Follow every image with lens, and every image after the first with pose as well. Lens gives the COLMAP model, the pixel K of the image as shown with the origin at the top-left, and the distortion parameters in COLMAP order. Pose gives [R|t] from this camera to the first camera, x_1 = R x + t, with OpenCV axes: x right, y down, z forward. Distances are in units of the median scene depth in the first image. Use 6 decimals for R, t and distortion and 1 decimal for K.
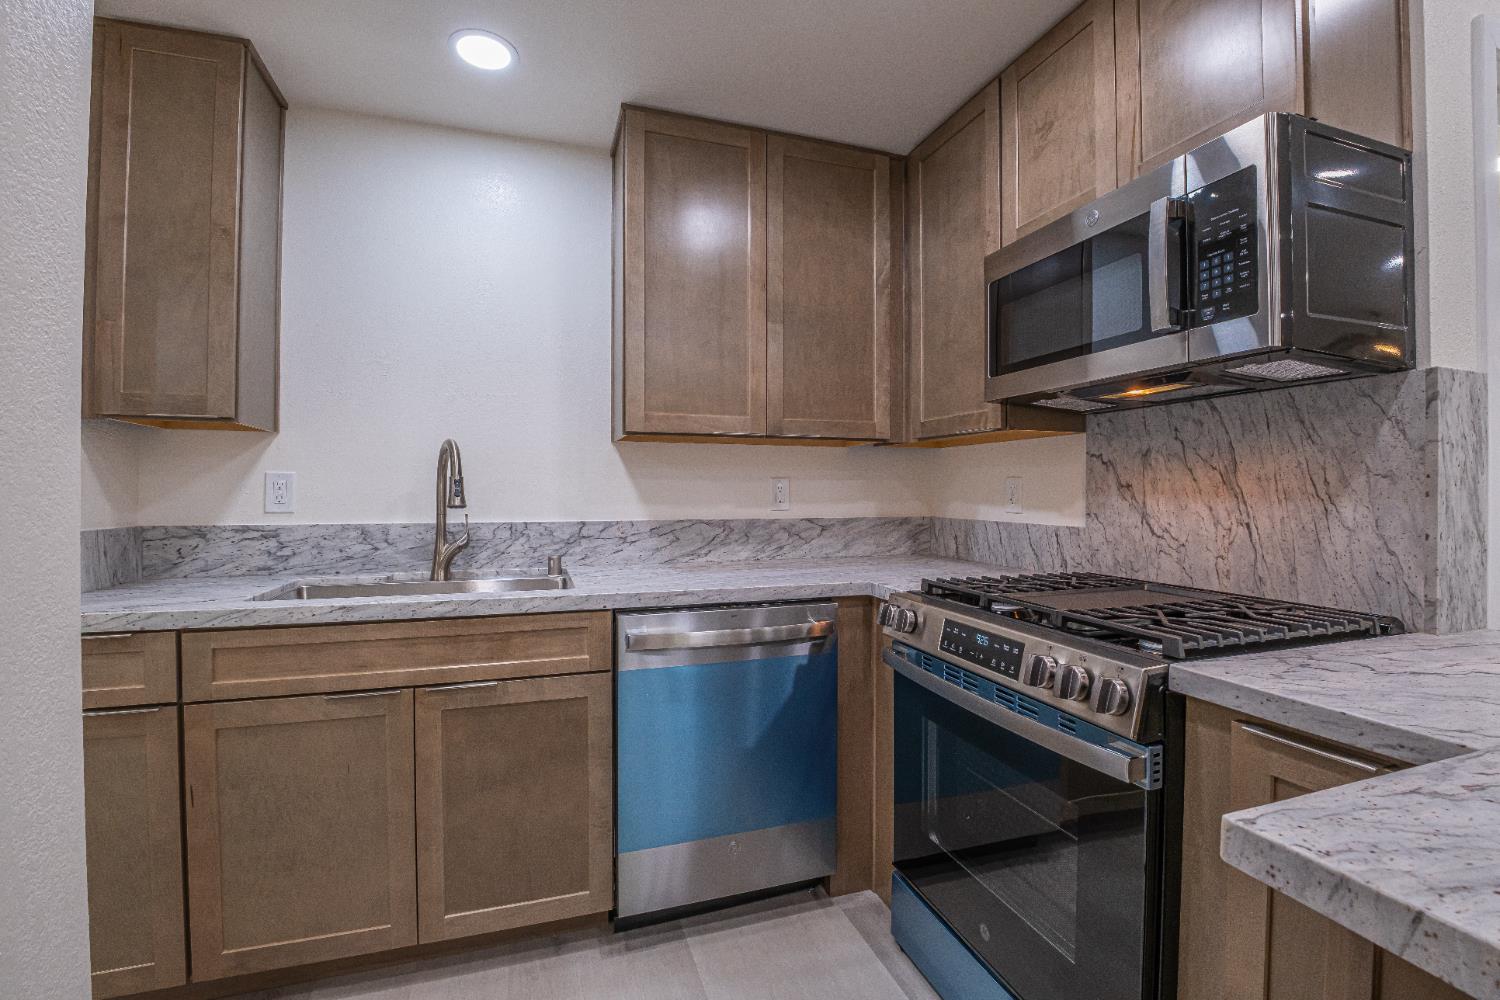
lens RADIAL K [[651.6, 0, 751.7], [0, 651.6, 494.3], [0, 0, 1]] dist [-0.027263, -0.004092]
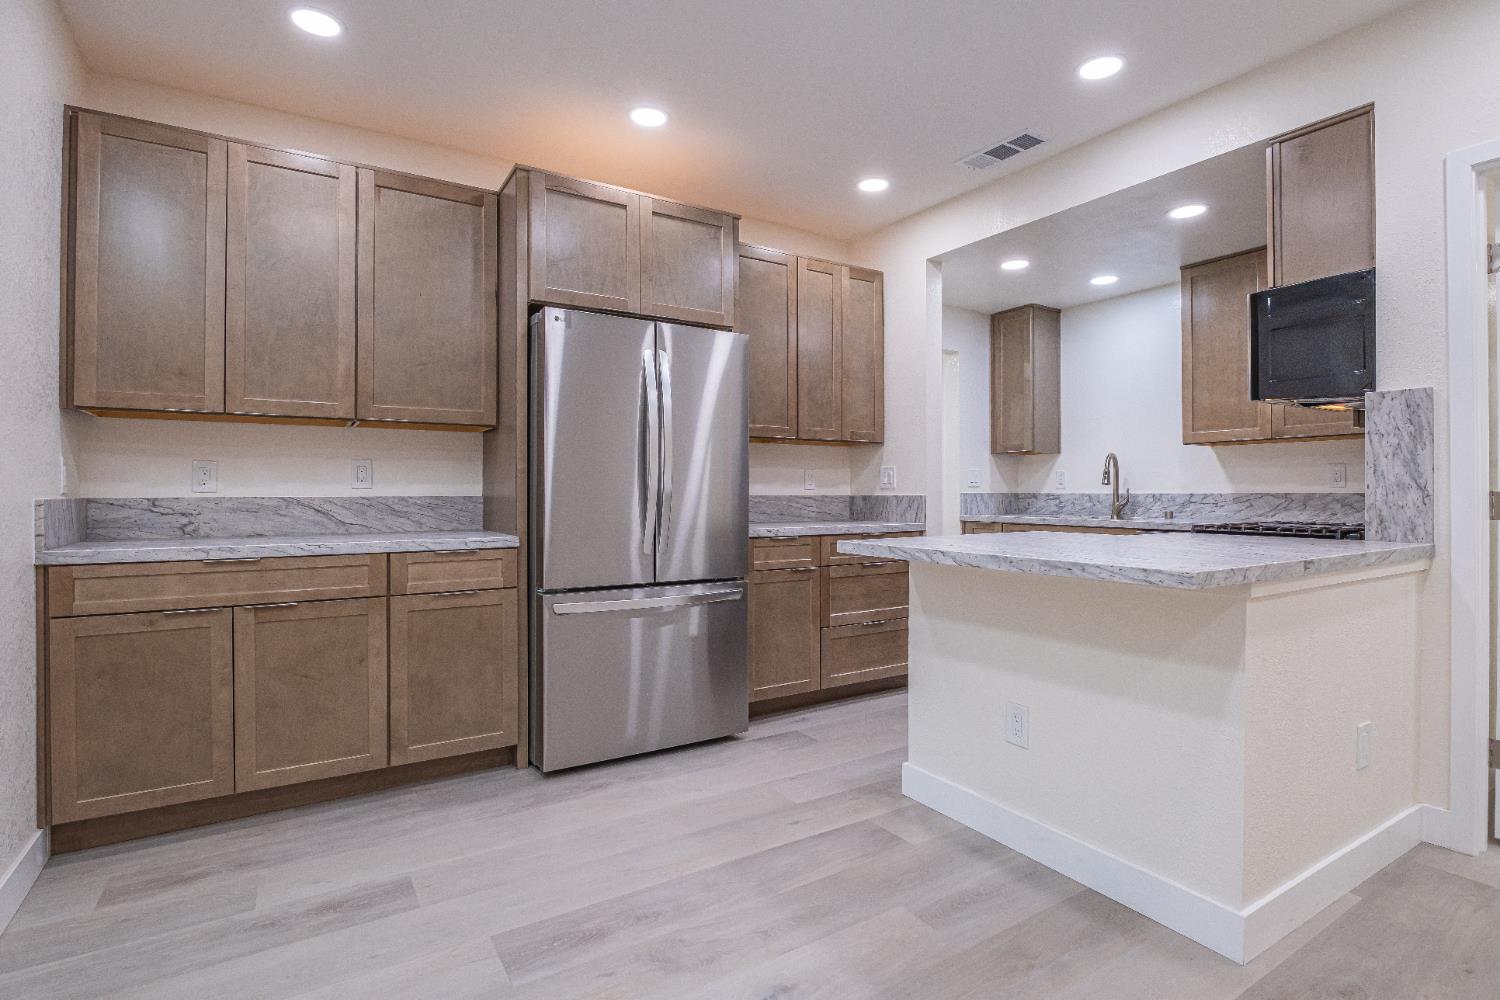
lens RADIAL K [[734.4, 0, 752.8], [0, 734.4, 492.9], [0, 0, 1]] dist [-0.016739, -0.001070]
pose [[0.236766, -0.001377, -0.971566, 1.771292], [-0.003662, 0.999991, -0.002310, 0.063878], [0.971560, 0.004104, 0.236759, -0.793667]]
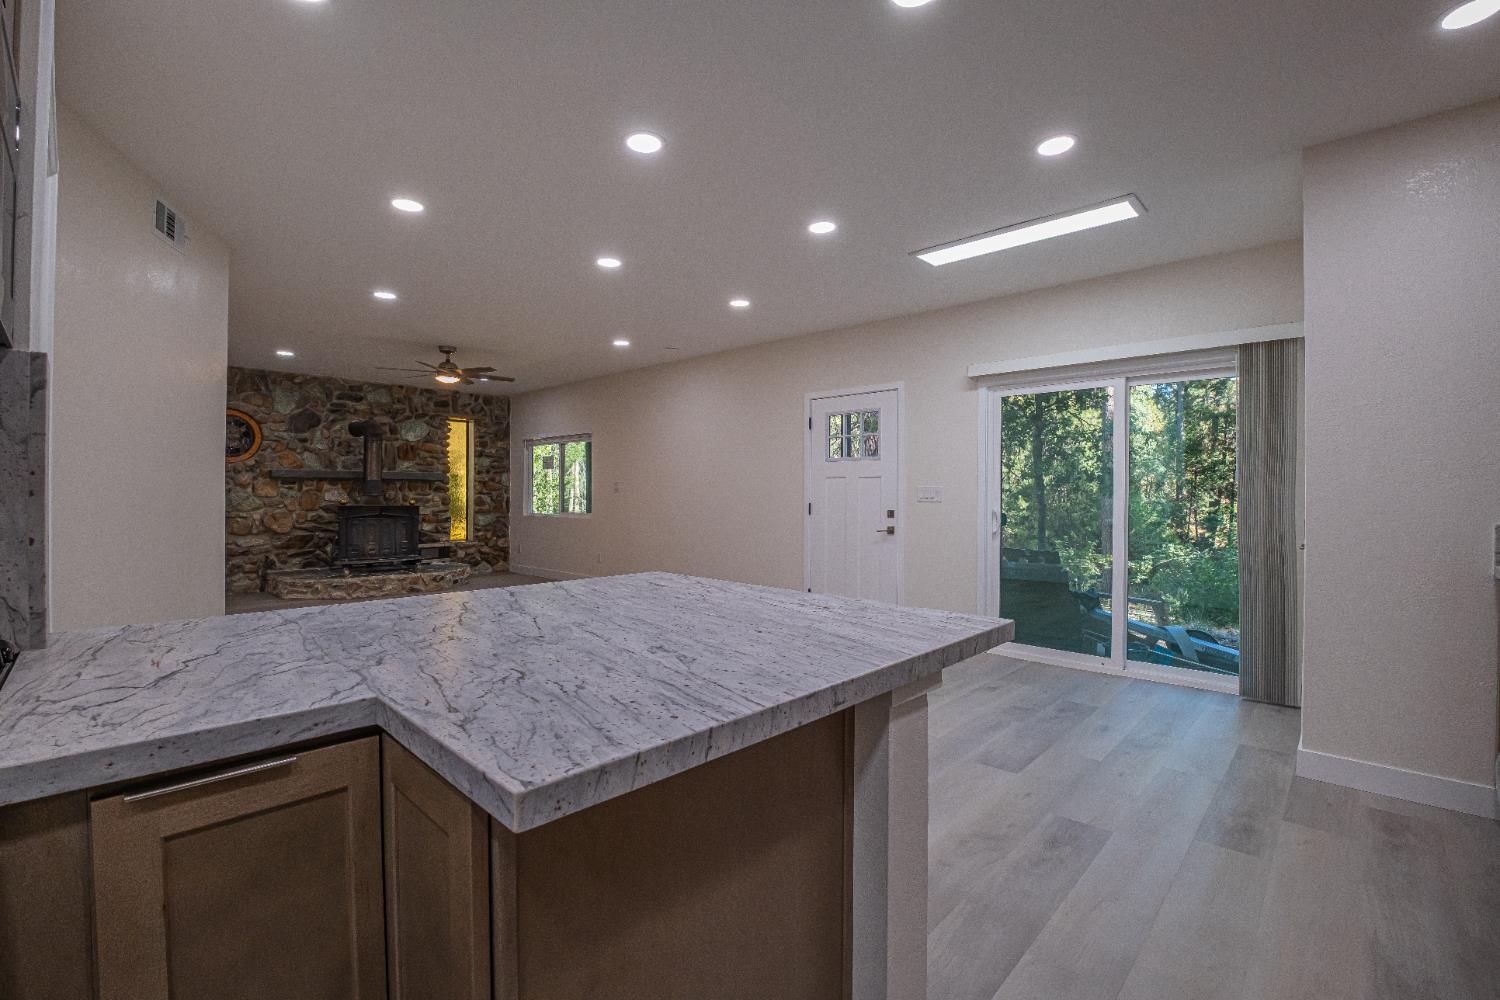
lens RADIAL K [[651.6, 0, 751.7], [0, 651.6, 494.3], [0, 0, 1]] dist [-0.027263, -0.004092]
pose [[-0.469900, -0.005124, 0.882705, -0.119715], [0.002365, 0.999972, 0.007064, -0.001672], [-0.882716, 0.005407, -0.469875, 0.340527]]
